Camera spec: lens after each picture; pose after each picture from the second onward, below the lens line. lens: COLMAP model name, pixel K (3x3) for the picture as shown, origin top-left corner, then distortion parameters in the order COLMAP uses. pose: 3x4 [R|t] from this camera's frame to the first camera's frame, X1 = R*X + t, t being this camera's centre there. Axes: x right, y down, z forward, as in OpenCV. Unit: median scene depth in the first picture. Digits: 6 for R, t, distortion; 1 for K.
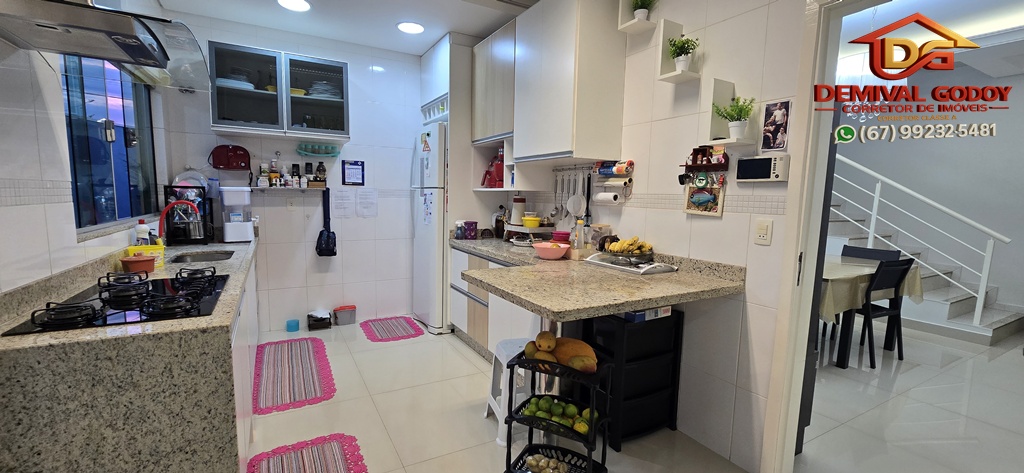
lens RADIAL K [[419.2, 0, 509.1], [0, 419.2, 242.6], [0, 0, 1]] dist [-0.002185, 0.001138]
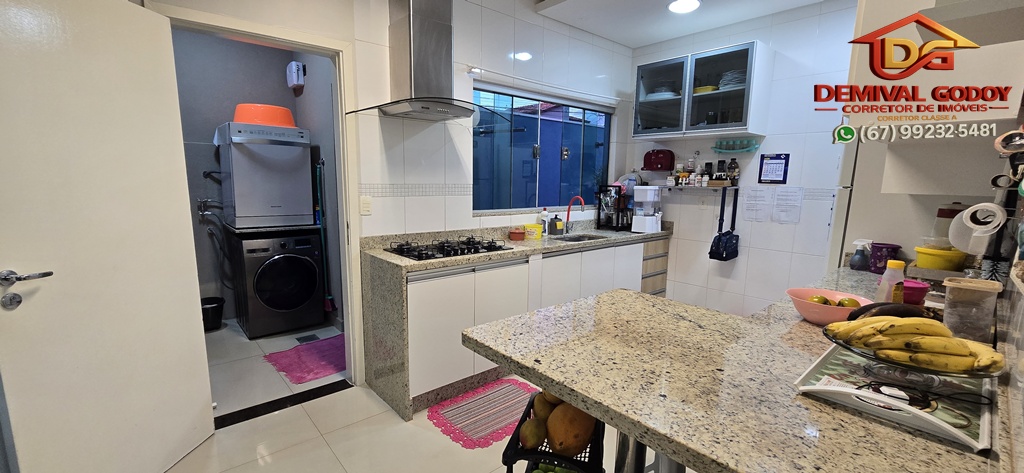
lens RADIAL K [[419.2, 0, 509.1], [0, 419.2, 242.6], [0, 0, 1]] dist [-0.002185, 0.001138]
pose [[0.210926, 0.131913, -0.968560, 0.384157], [-0.122033, 0.986654, 0.107802, -0.051668], [0.969855, 0.095458, 0.224208, 0.349512]]
